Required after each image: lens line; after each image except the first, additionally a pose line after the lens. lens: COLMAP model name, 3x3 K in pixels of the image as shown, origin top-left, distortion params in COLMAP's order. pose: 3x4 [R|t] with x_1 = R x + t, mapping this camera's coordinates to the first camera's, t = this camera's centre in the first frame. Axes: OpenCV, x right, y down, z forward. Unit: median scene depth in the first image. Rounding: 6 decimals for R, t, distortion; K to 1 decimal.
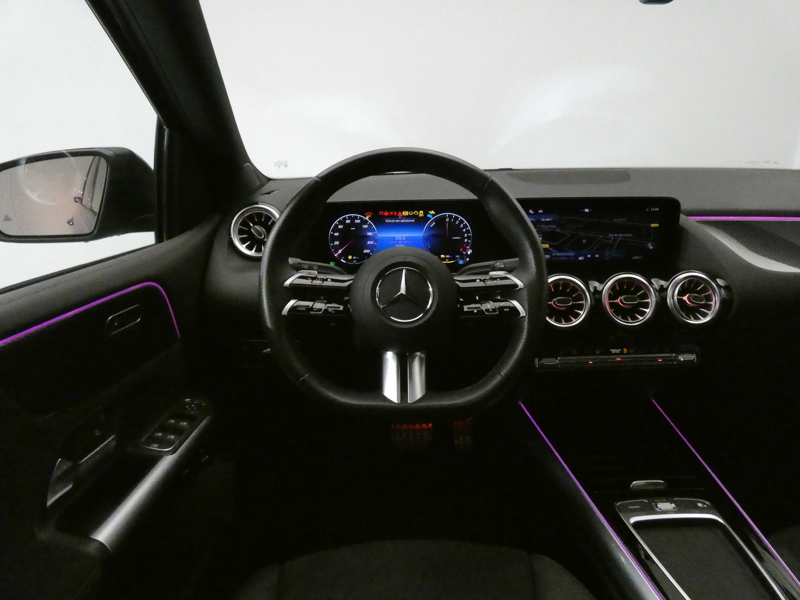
lens RADIAL K [[484.6, 0, 396.3], [0, 484.6, 296.6], [0, 0, 1]] dist [-0.006790, -0.003696]
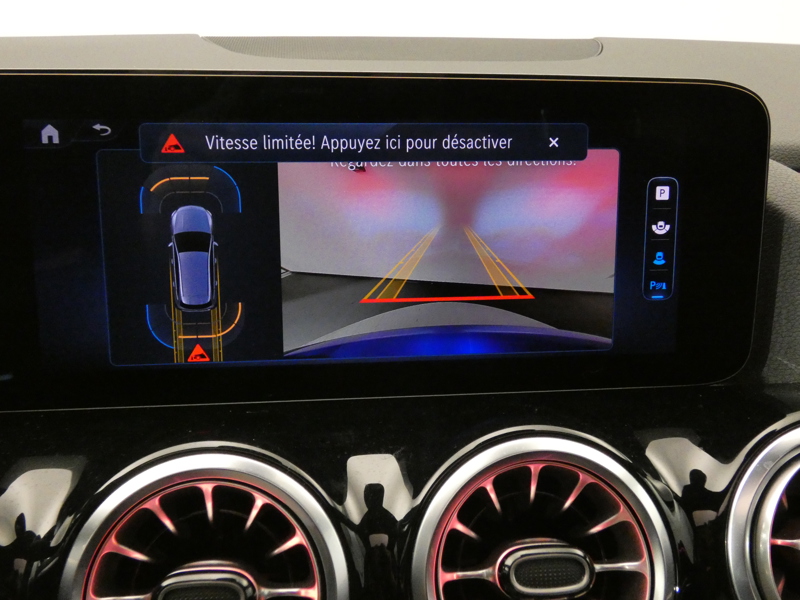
lens RADIAL K [[823.7, 0, 398.3], [0, 823.7, 300.0], [0, 0, 1]] dist [-0.020056, 0.000000]
pose [[0.993827, -0.004356, 0.110855, 0.363251], [0.010852, 0.998254, -0.058070, -0.079612], [-0.110409, 0.058915, 0.992139, 0.627677]]
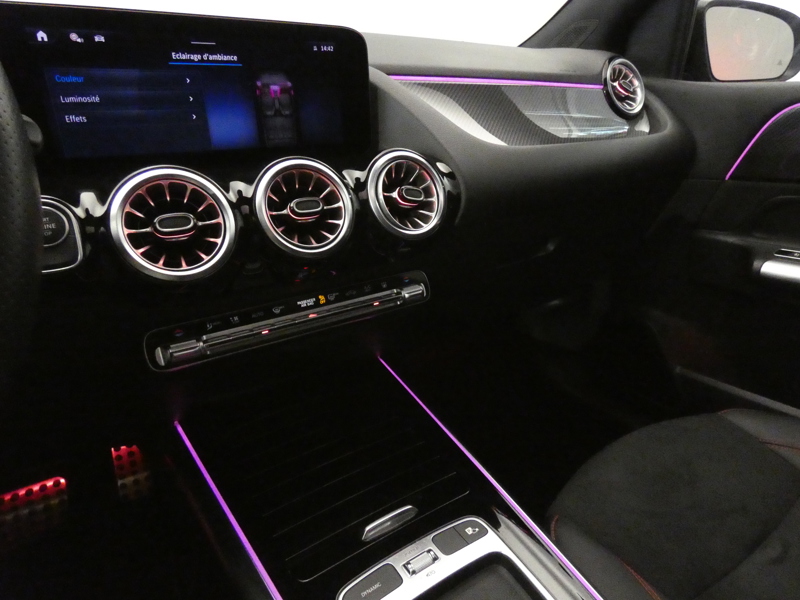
lens RADIAL K [[484.6, 0, 410.8], [0, 484.6, 296.7], [0, 0, 1]] dist [-0.006790, -0.003696]
pose [[0.849184, -0.189409, 0.492961, 0.278016], [0.150815, 0.981572, 0.117351, 0.056947], [-0.506104, -0.025307, 0.862101, 0.443161]]
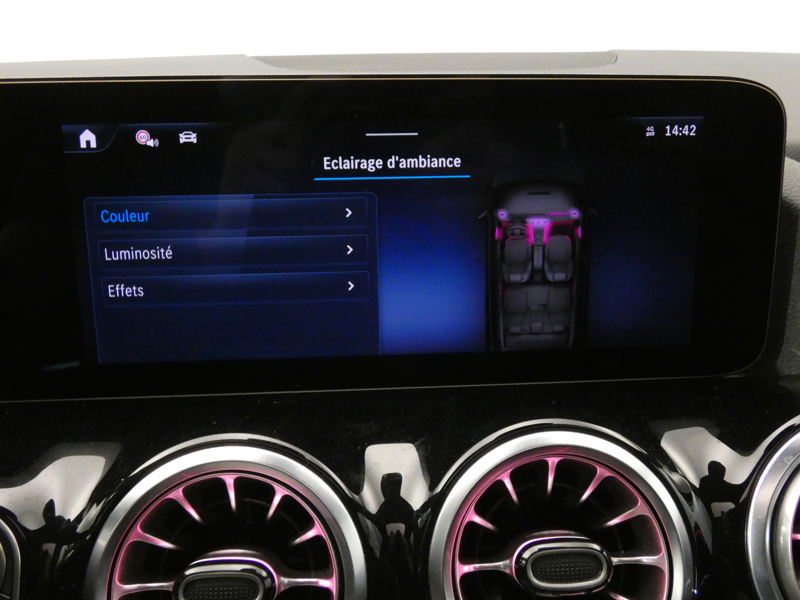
lens RADIAL K [[698.6, 0, 396.4], [0, 698.6, 298.2], [0, 0, 1]] dist [-0.028355, 0.007355]
pose [[0.998654, -0.008300, 0.051201, 0.377191], [0.010819, 0.998735, -0.049106, -0.083616], [-0.050728, 0.049594, 0.997480, 0.671905]]
